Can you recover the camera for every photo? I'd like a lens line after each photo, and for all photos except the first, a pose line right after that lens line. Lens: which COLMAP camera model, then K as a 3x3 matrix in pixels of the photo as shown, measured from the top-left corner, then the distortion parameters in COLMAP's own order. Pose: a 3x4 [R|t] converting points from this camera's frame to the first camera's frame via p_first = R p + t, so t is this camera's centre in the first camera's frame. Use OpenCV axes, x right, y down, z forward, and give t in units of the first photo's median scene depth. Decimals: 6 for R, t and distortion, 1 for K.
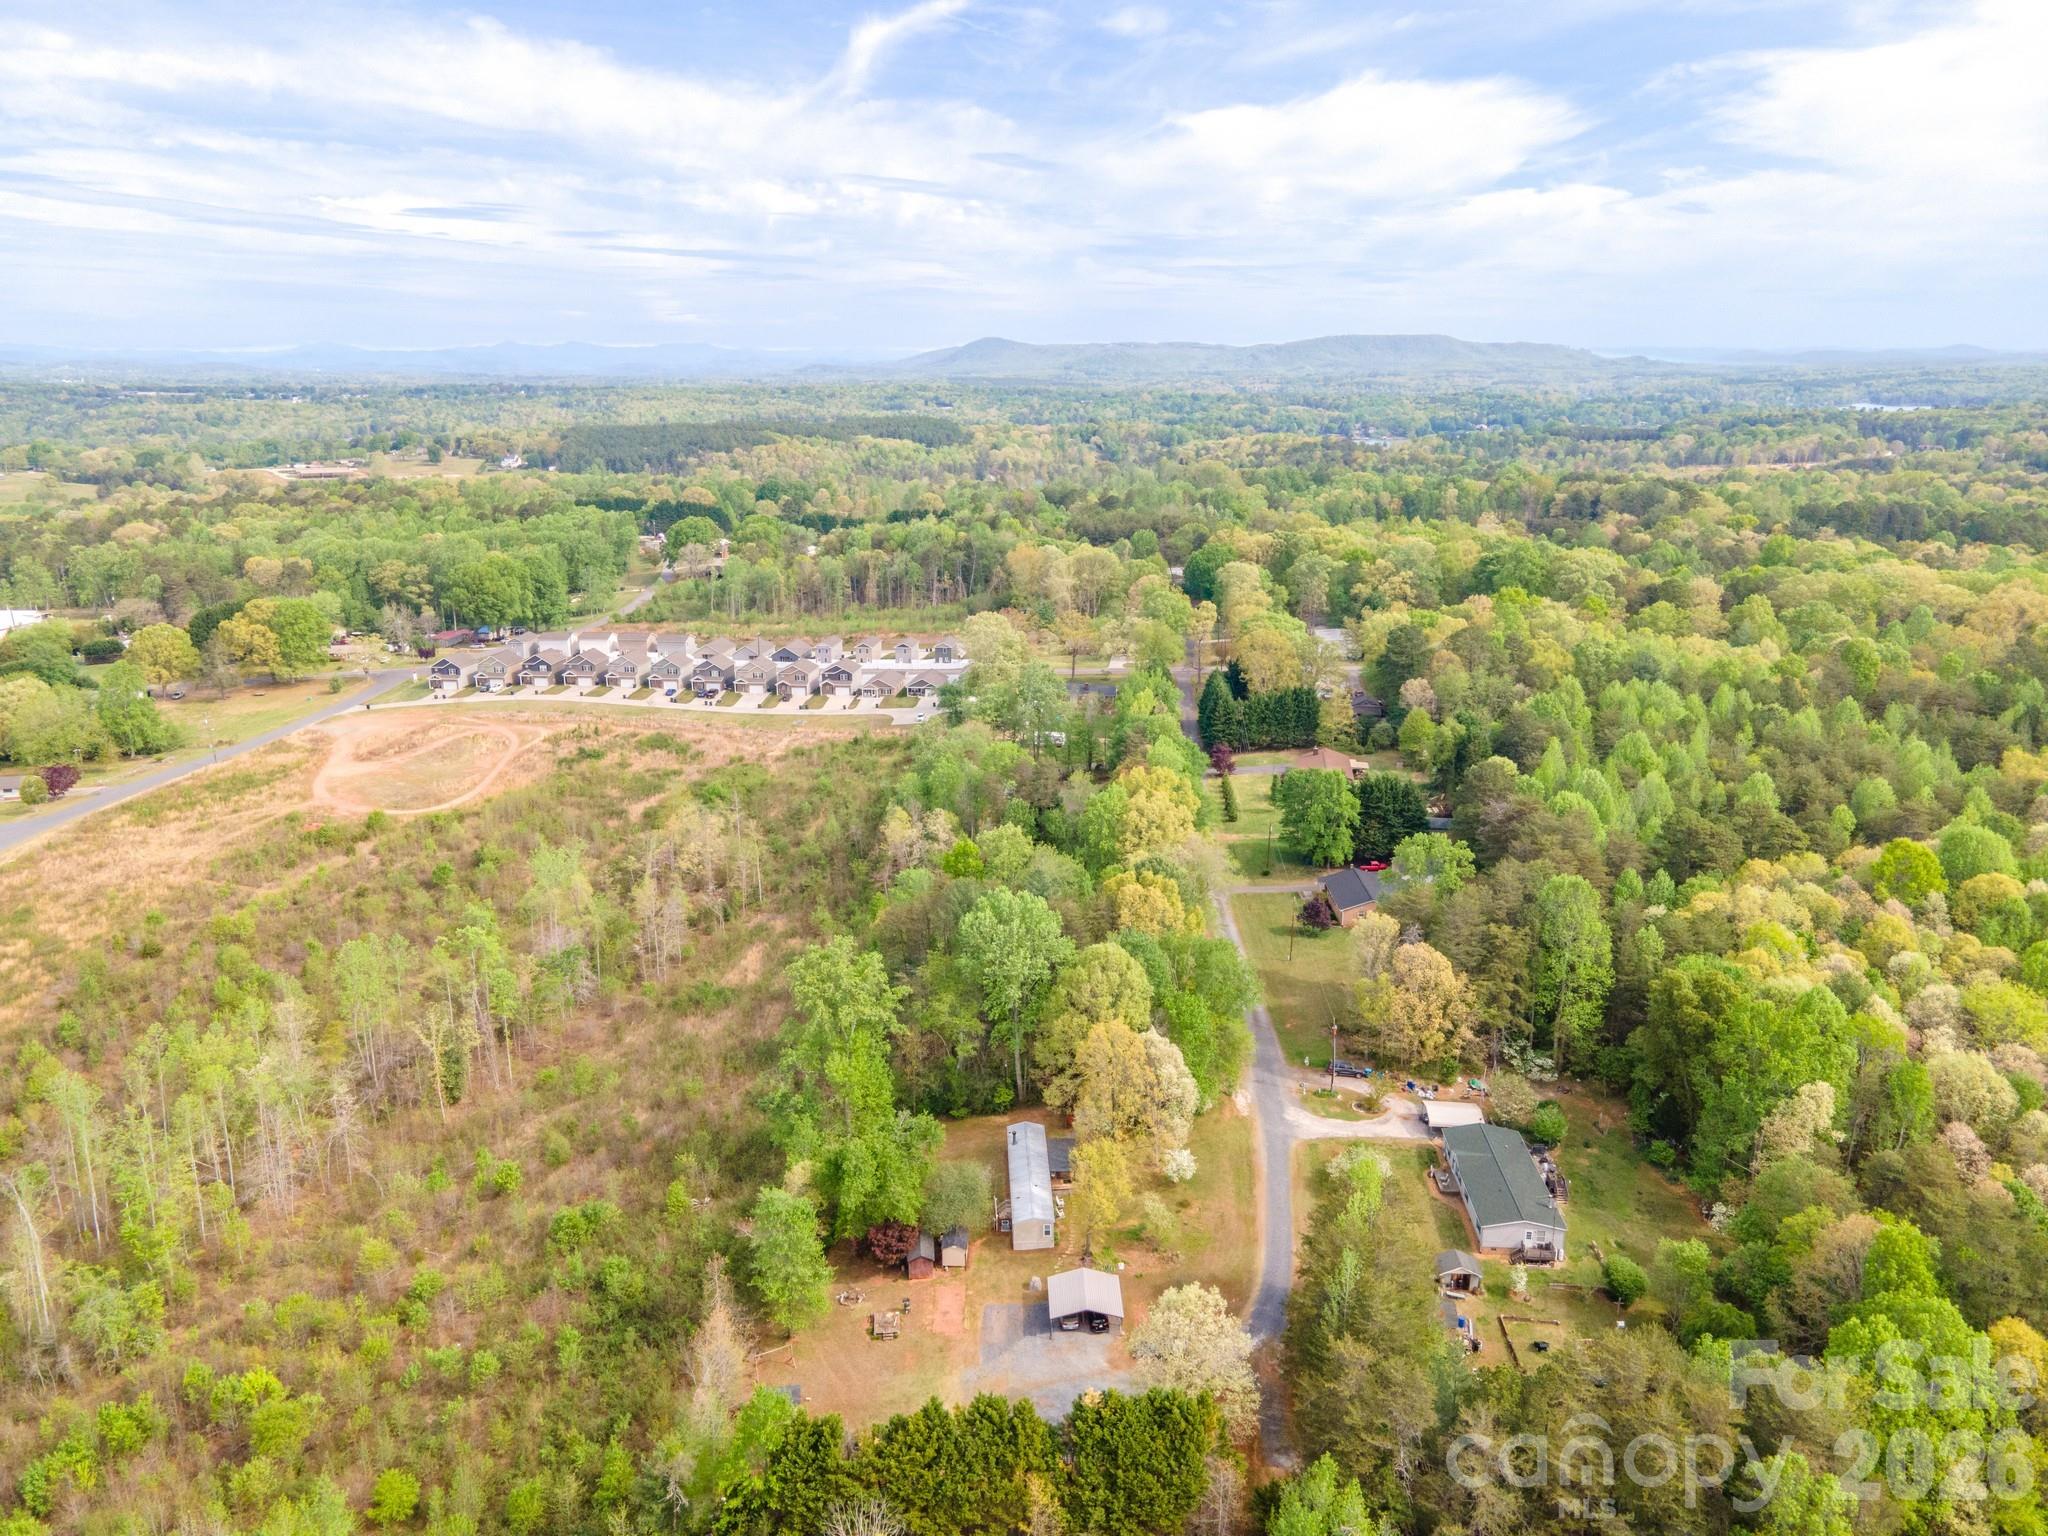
lens RADIAL K [[1508.5, 0, 1024.0], [0, 1508.5, 768.0], [0, 0, 1]] dist [0.033796, 0.004731]
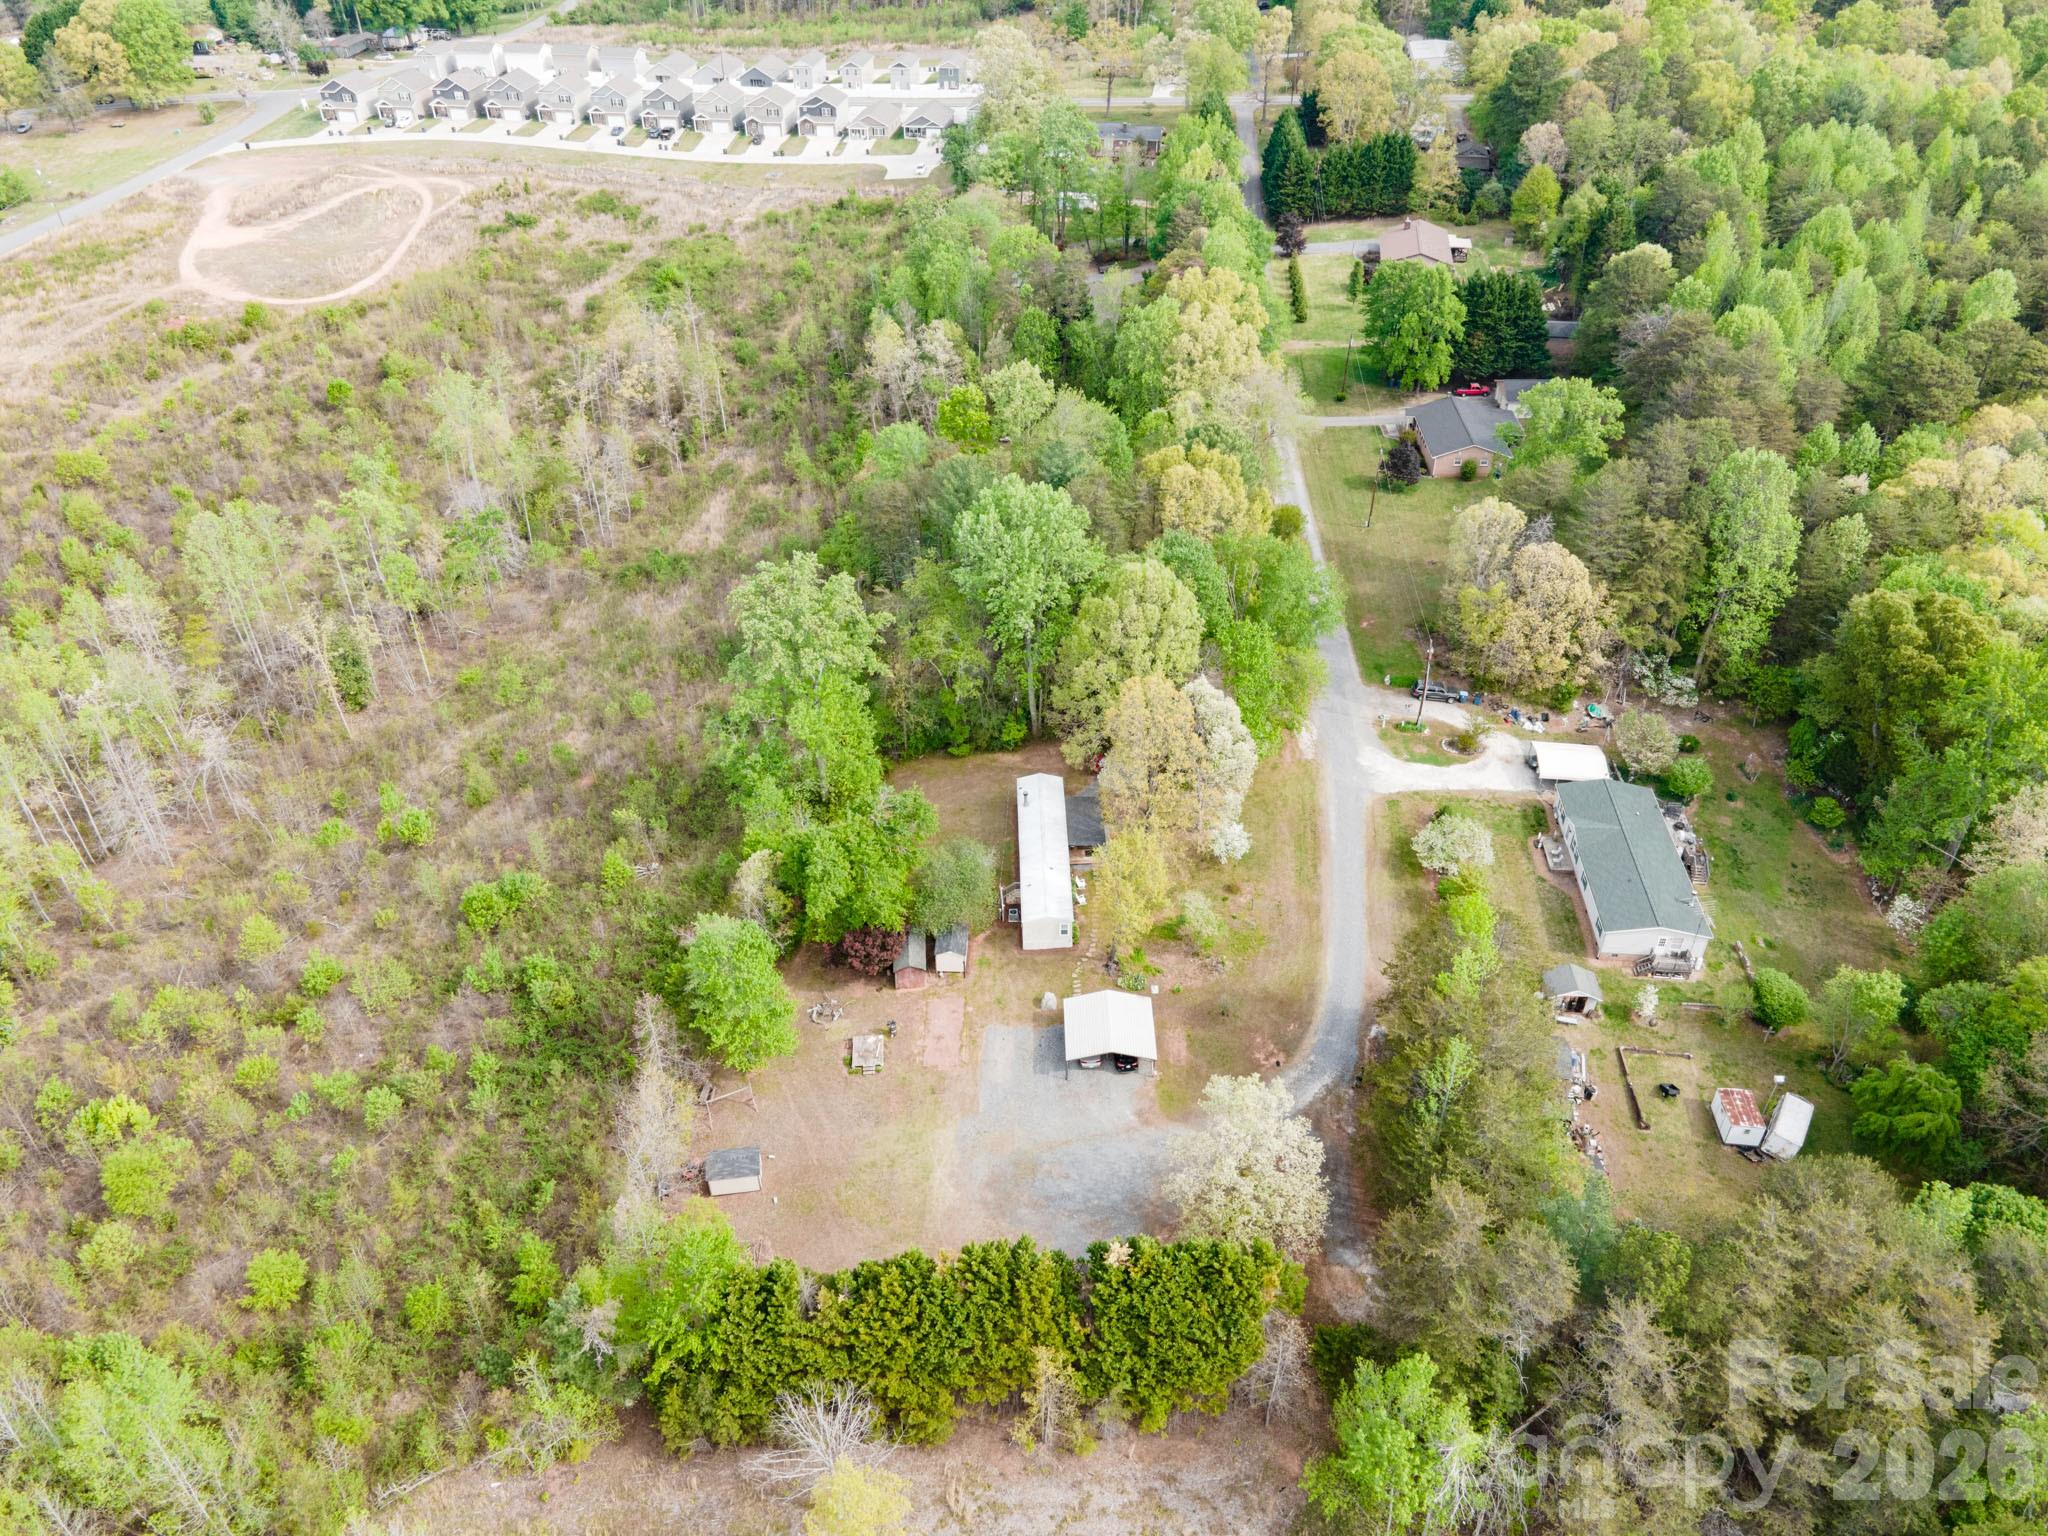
lens RADIAL K [[1508.5, 0, 1024.0], [0, 1508.5, 768.0], [0, 0, 1]] dist [0.033796, 0.004731]
pose [[0.999863, 0.006923, -0.015061, 0.004302], [-0.000988, 0.931892, 0.362733, -0.057174], [0.016546, -0.362669, 0.931771, 0.225453]]
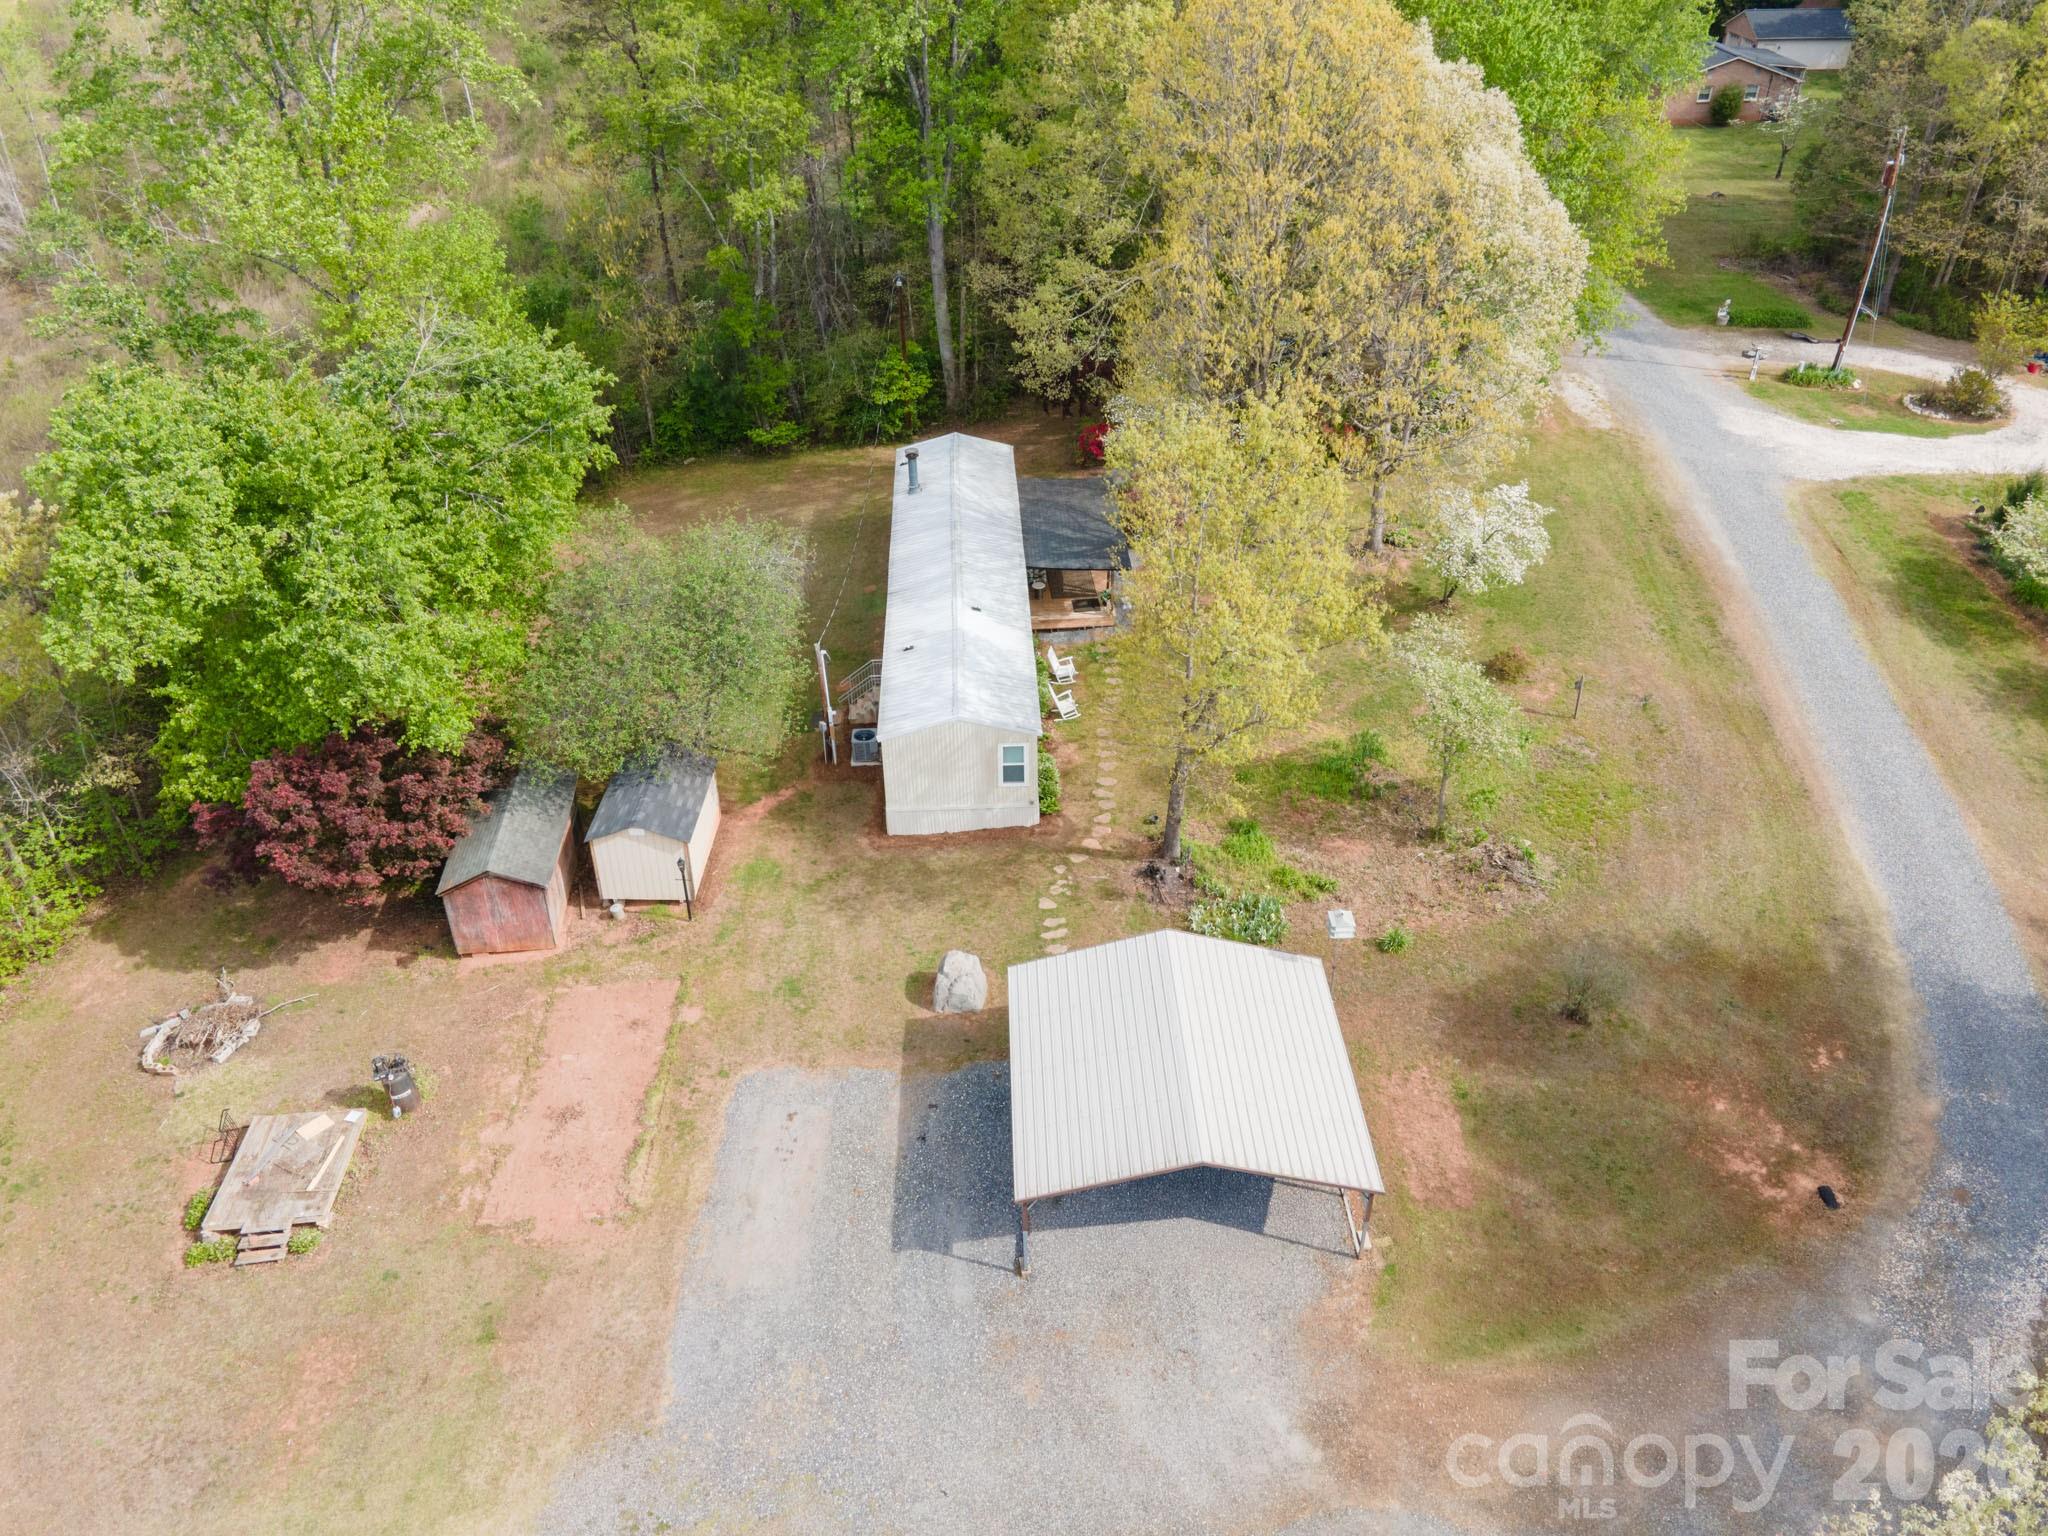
lens RADIAL K [[1483.7, 0, 1024.0], [0, 1483.7, 768.0], [0, 0, 1]] dist [0.004801, 0.002028]
pose [[0.999988, -0.004801, 0.000295, 0.014040], [0.004468, 0.949958, 0.312345, 0.186192], [-0.001780, -0.312341, 0.949969, 0.622937]]
